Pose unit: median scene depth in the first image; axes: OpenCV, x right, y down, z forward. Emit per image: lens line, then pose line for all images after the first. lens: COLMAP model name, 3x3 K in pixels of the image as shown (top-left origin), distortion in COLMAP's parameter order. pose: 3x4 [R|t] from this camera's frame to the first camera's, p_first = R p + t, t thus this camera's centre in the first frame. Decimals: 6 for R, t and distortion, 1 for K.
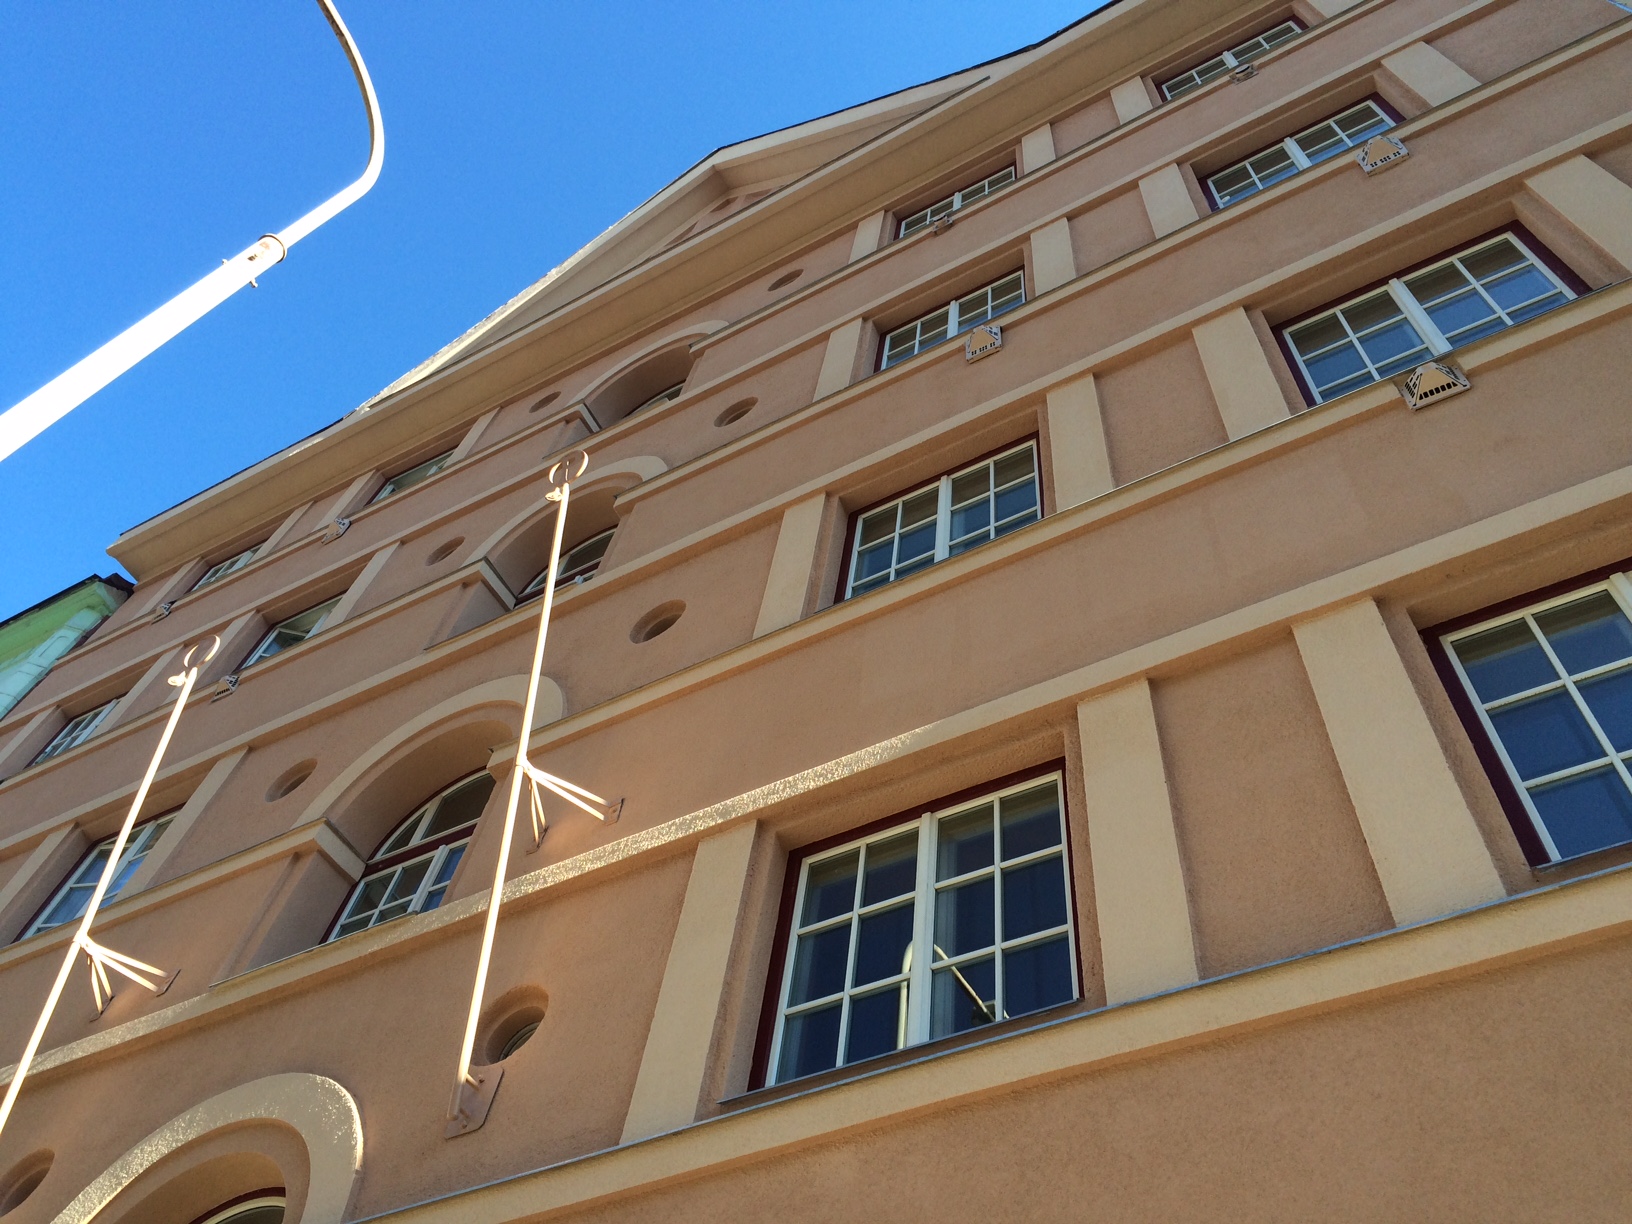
lens RADIAL K [[1446.2, 0, 808.9], [0, 1446.2, 586.4], [0, 0, 1]] dist [-0.001813, -0.004442]
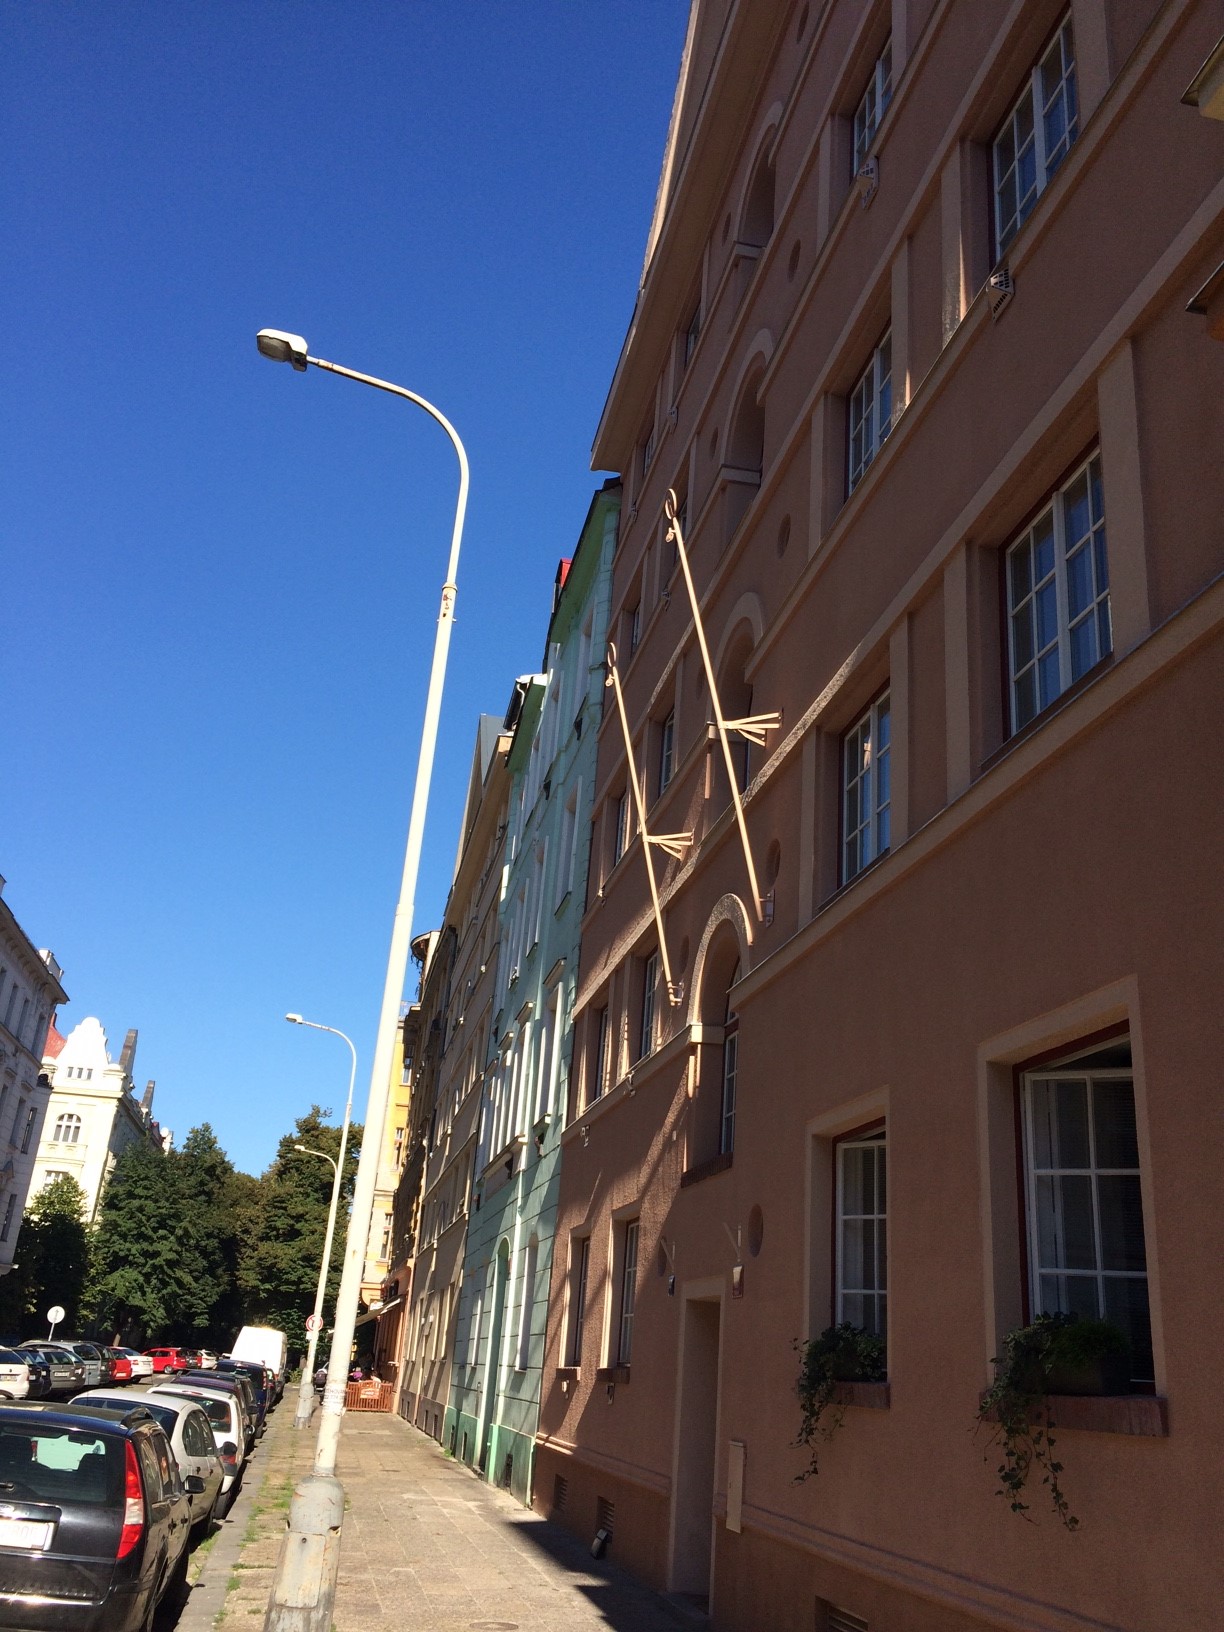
lens RADIAL K [[1391.4, 0, 612.0], [0, 1391.4, 816.0], [0, 0, 1]] dist [0.096864, -0.122013]
pose [[0.650167, -0.344711, -0.677095, 0.443472], [0.654333, 0.706977, 0.268386, -0.185064], [0.386175, -0.617541, 0.685209, -0.173249]]
